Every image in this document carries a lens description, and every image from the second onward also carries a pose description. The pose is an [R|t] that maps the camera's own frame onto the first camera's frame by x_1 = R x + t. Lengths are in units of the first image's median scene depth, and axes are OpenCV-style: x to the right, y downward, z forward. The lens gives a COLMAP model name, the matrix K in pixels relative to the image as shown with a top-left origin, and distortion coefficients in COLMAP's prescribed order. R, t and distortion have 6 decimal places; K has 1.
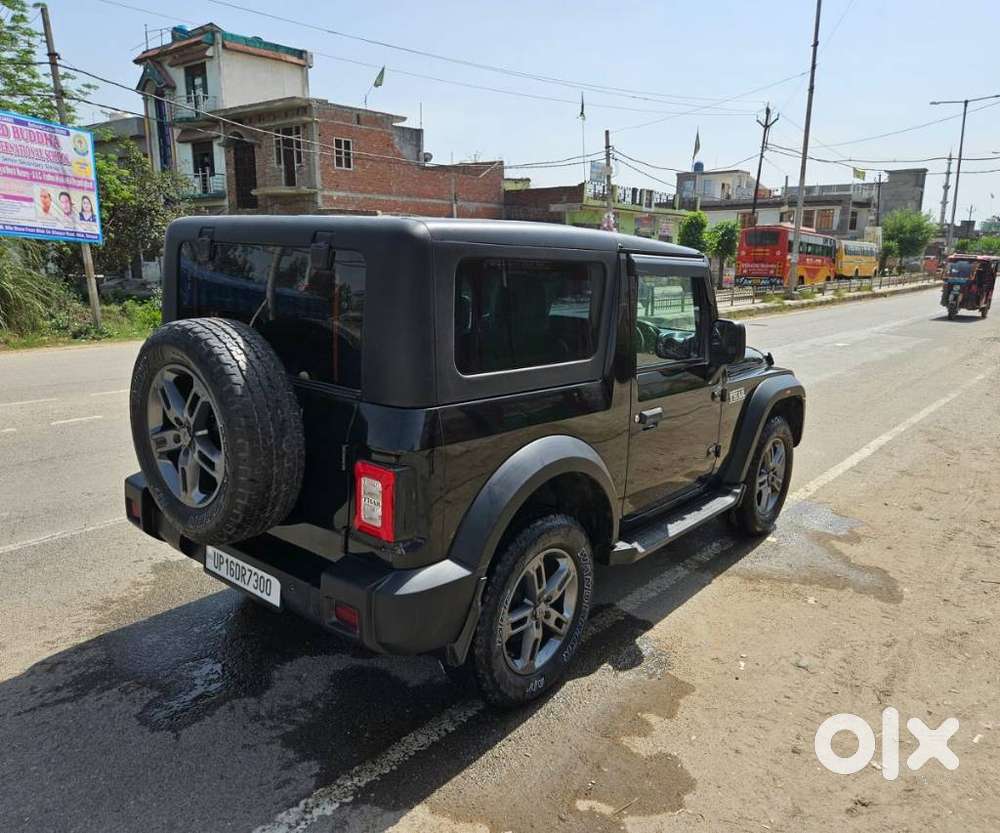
lens RADIAL K [[745.5, 0, 500.0], [0, 745.5, 416.5], [0, 0, 1]] dist [0.054906, -0.042431]
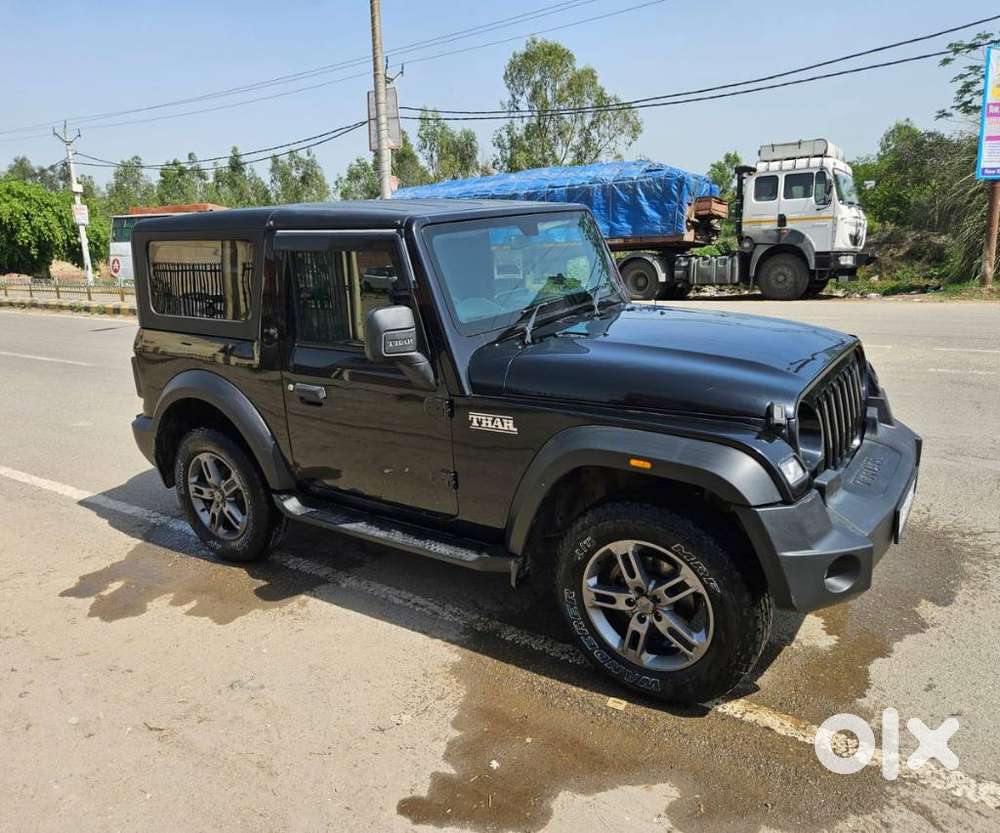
lens RADIAL K [[745.5, 0, 500.0], [0, 745.5, 416.5], [0, 0, 1]] dist [0.054906, -0.042431]
pose [[0.089445, 0.229542, -0.969180, 0.135546], [-0.153819, 0.964589, 0.214259, -0.025233], [0.984042, 0.129914, 0.121585, 0.126851]]
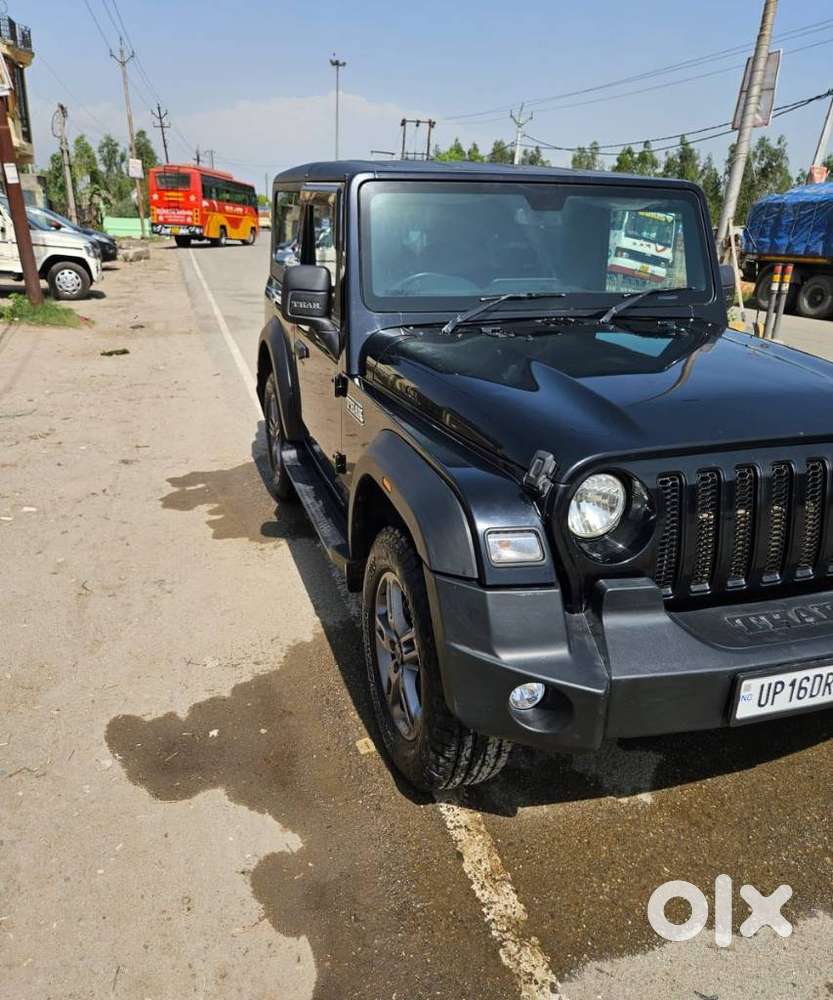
lens RADIAL K [[746.0, 0, 408.7], [0, 746.0, 494.3], [0, 0, 1]] dist [0.061358, -0.050783]
pose [[-0.540588, 0.251903, -0.802689, 0.112005], [-0.222058, 0.877558, 0.424949, -0.033367], [0.811452, 0.407966, -0.418461, 0.182829]]
